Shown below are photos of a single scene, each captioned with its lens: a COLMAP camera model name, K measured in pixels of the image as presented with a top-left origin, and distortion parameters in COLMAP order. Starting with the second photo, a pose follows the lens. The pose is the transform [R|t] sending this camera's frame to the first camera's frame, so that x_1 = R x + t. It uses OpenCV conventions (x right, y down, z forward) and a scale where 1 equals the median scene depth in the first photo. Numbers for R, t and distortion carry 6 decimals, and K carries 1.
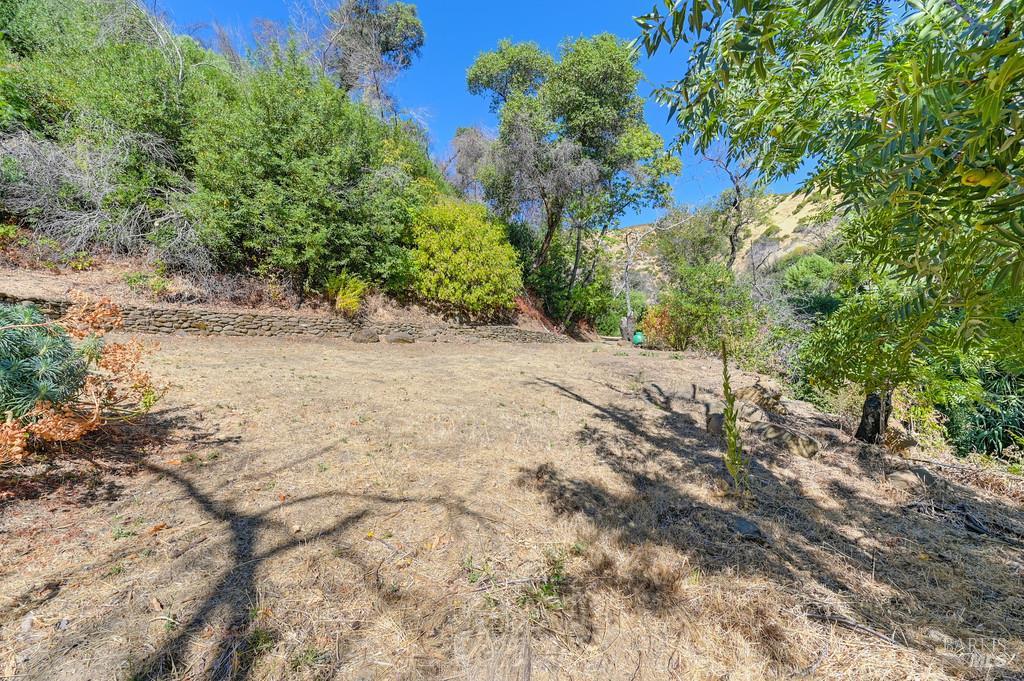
lens RADIAL K [[403.1, 0, 511.1], [0, 403.1, 341.2], [0, 0, 1]] dist [-0.002007, 0.000536]
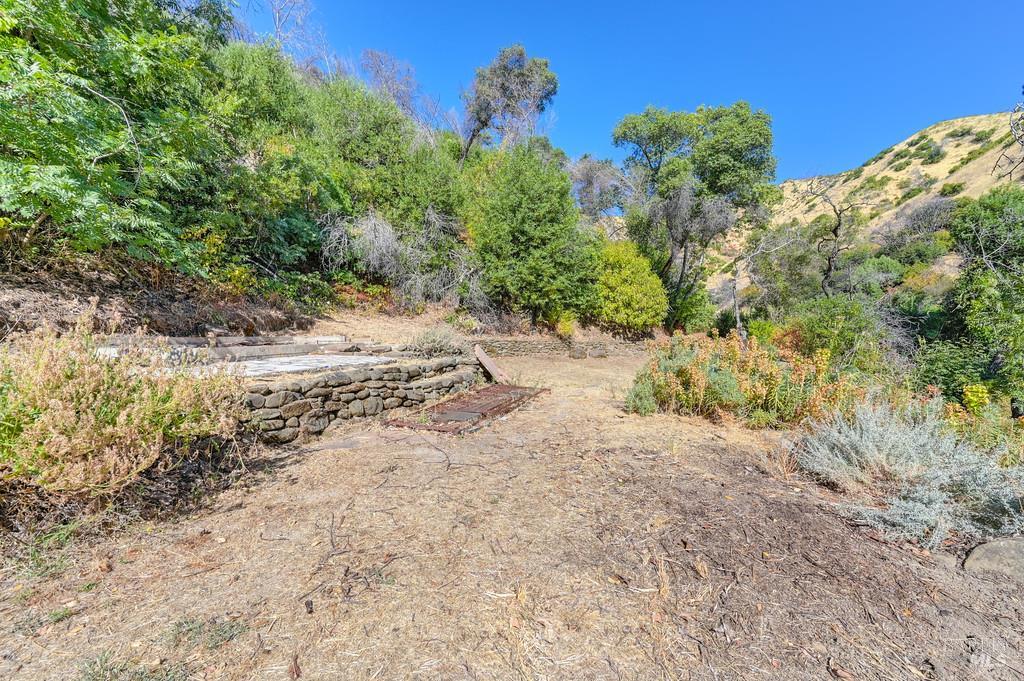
lens RADIAL K [[403.1, 0, 513.7], [0, 403.1, 341.8], [0, 0, 1]] dist [-0.002007, 0.000536]
pose [[0.998134, 0.003438, -0.060960, -0.404309], [-0.001425, 0.999454, 0.033024, -0.079660], [0.061040, -0.032875, 0.997594, -0.307413]]
